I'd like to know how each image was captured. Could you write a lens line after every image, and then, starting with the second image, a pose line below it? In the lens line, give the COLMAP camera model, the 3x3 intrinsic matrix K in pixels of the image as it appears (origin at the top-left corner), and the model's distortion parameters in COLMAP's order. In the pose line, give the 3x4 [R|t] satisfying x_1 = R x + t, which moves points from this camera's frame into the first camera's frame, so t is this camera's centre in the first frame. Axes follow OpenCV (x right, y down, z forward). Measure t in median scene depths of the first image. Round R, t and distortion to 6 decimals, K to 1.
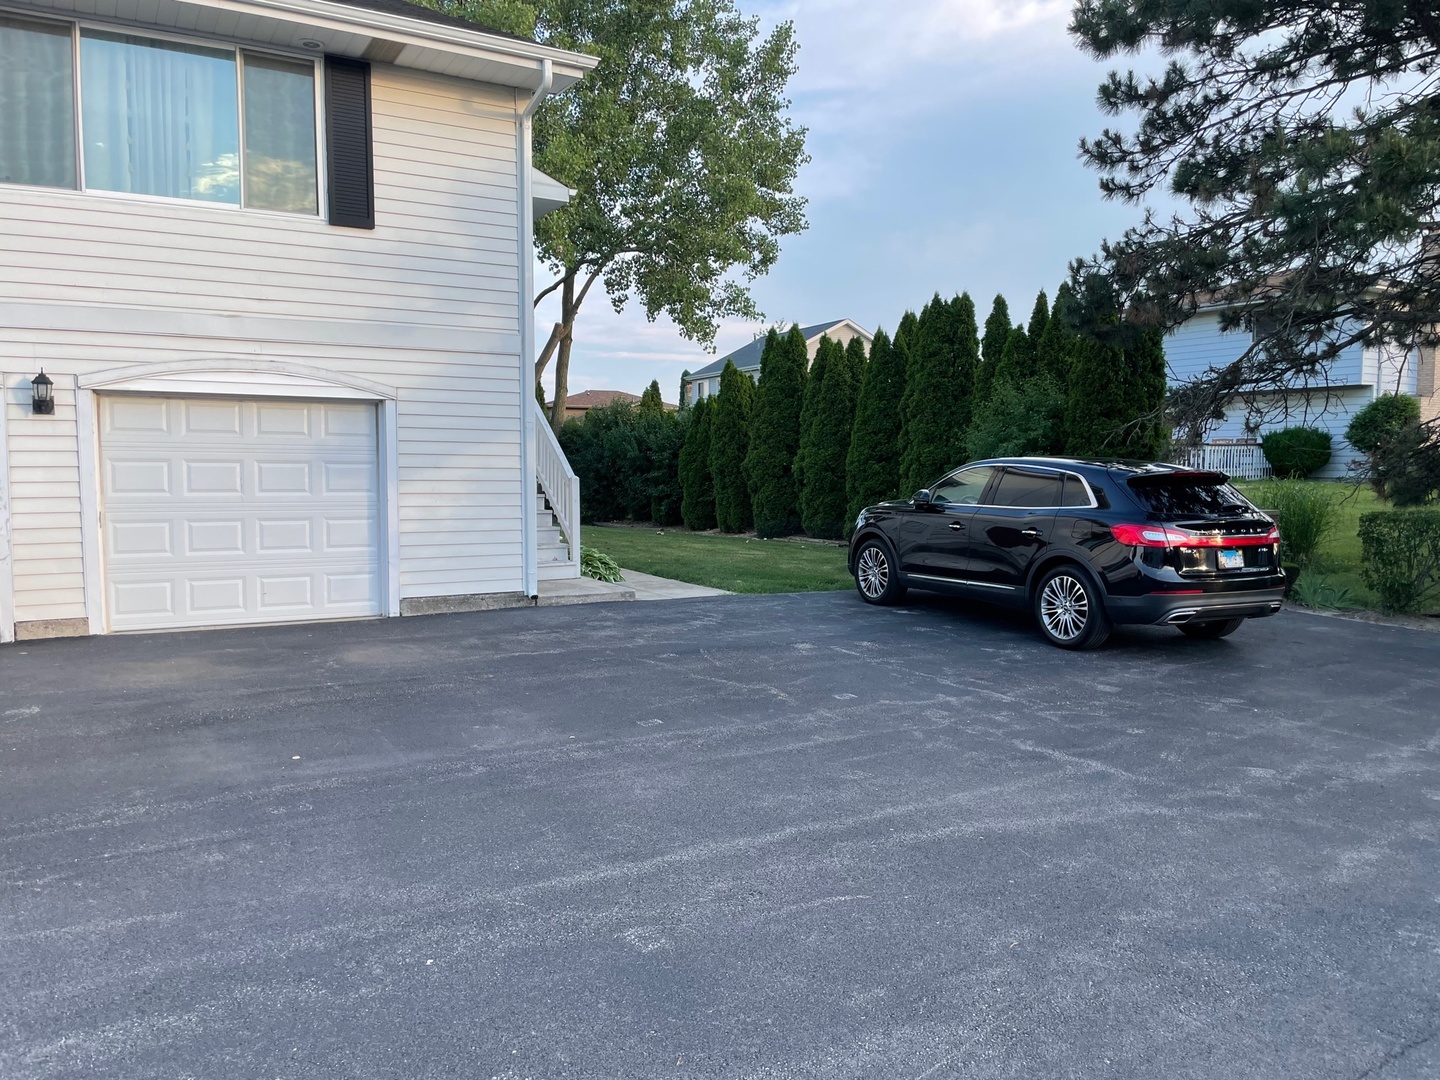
lens RADIAL K [[1096.1, 0, 720.5], [0, 1096.1, 540.0], [0, 0, 1]] dist [0.063865, -0.079835]
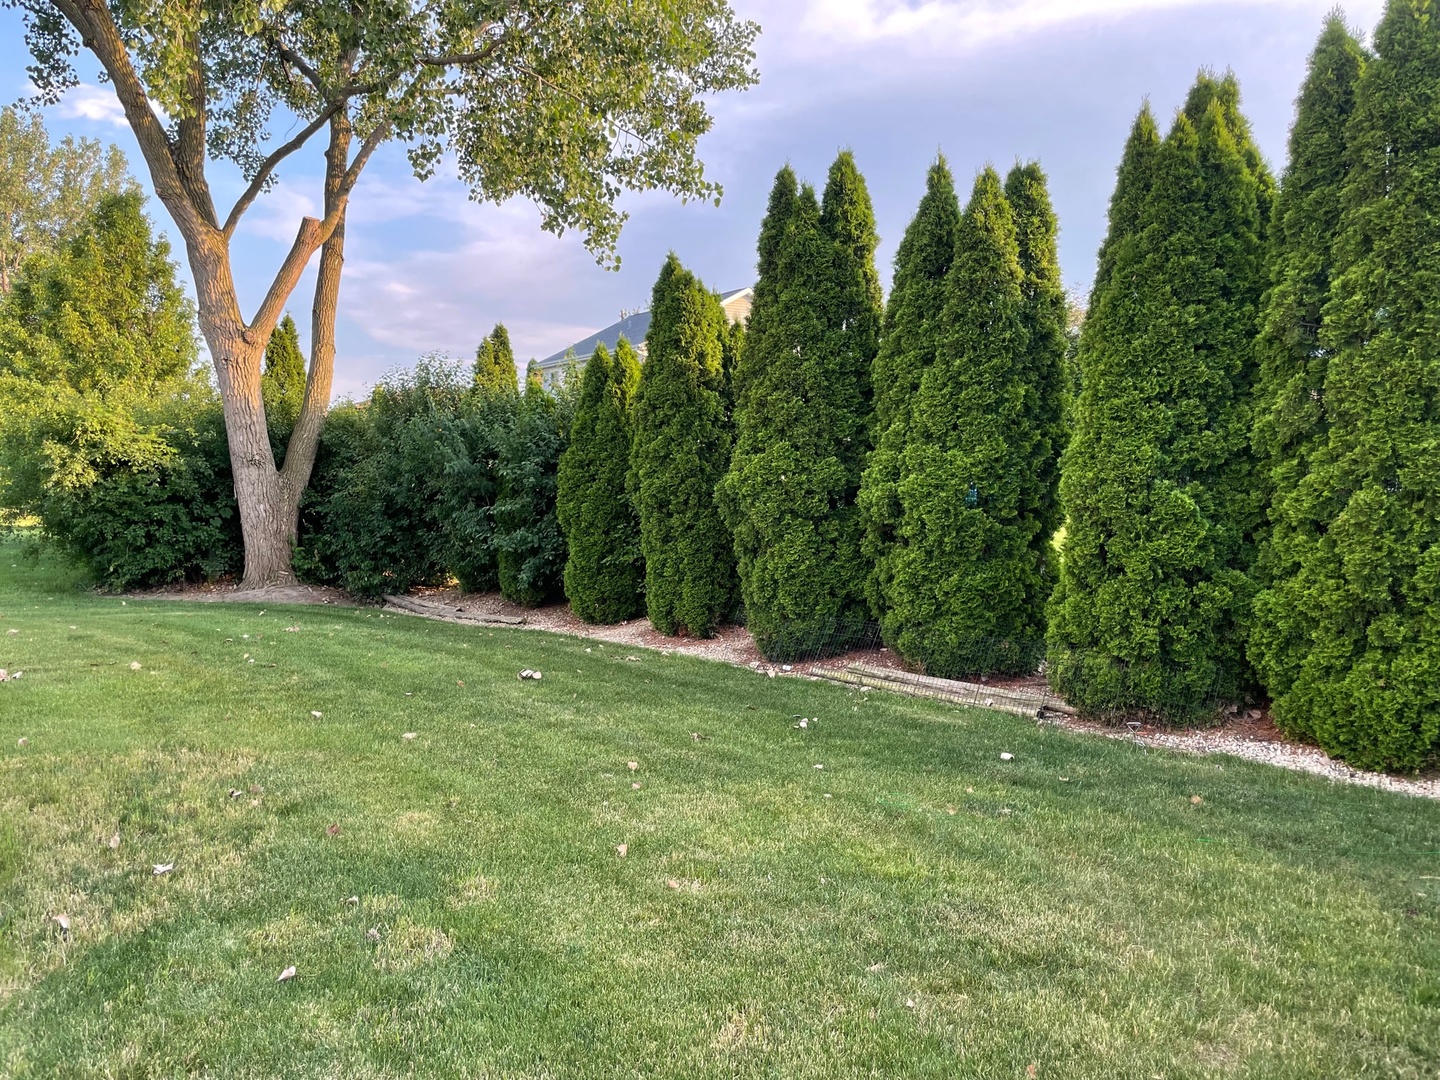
lens RADIAL K [[1096.1, 0, 749.1], [0, 1096.1, 526.6], [0, 0, 1]] dist [0.063865, -0.079835]
pose [[0.985733, -0.018706, 0.167275, -0.035931], [0.022185, 0.999574, -0.018956, -0.040179], [-0.166849, 0.022396, 0.985728, 0.511232]]
